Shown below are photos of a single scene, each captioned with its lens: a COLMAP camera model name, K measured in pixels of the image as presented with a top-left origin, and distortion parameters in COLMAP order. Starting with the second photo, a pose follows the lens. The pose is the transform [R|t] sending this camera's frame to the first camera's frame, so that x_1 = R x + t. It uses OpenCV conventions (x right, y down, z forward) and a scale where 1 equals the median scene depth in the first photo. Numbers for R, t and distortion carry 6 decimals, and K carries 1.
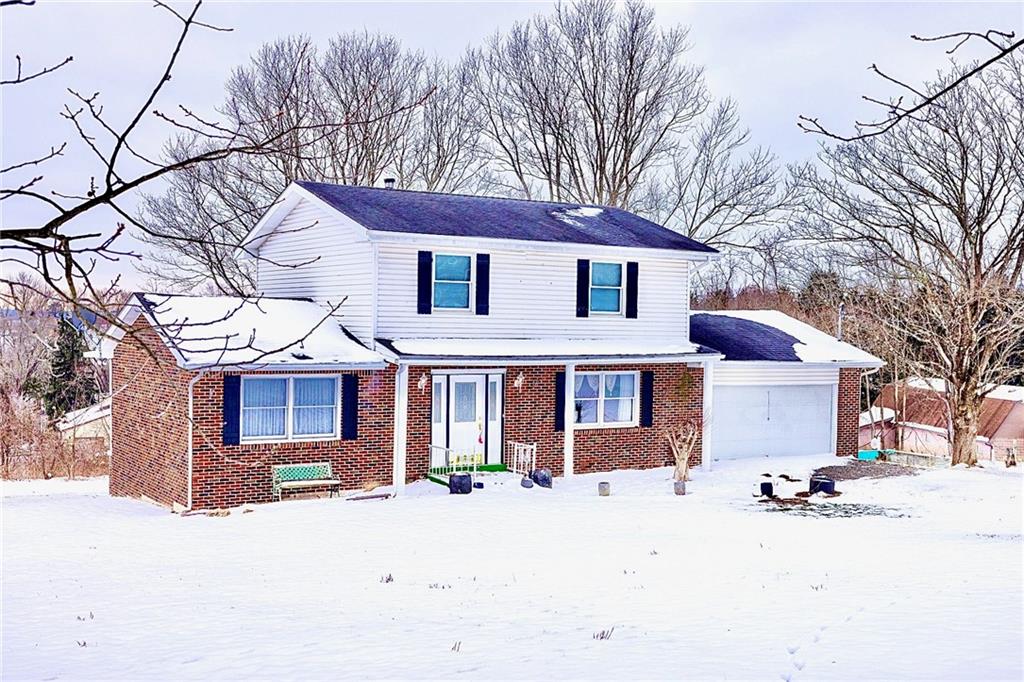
lens RADIAL K [[553.1, 0, 512.0], [0, 553.1, 341.0], [0, 0, 1]] dist [0.021627, 0.000399]
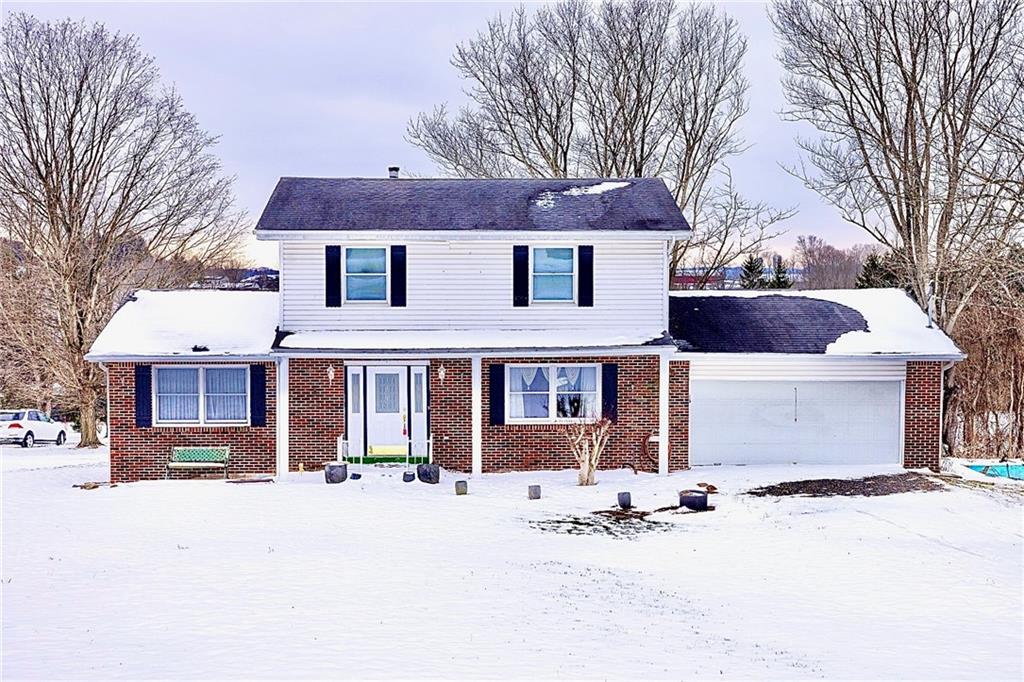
lens RADIAL K [[541.9, 0, 512.0], [0, 541.9, 341.0], [0, 0, 1]] dist [-0.001408, -0.000108]
pose [[0.965838, -0.005639, -0.259087, 0.393981], [0.009418, 0.999867, 0.013346, 0.003660], [0.258977, -0.015331, 0.965762, 0.106722]]
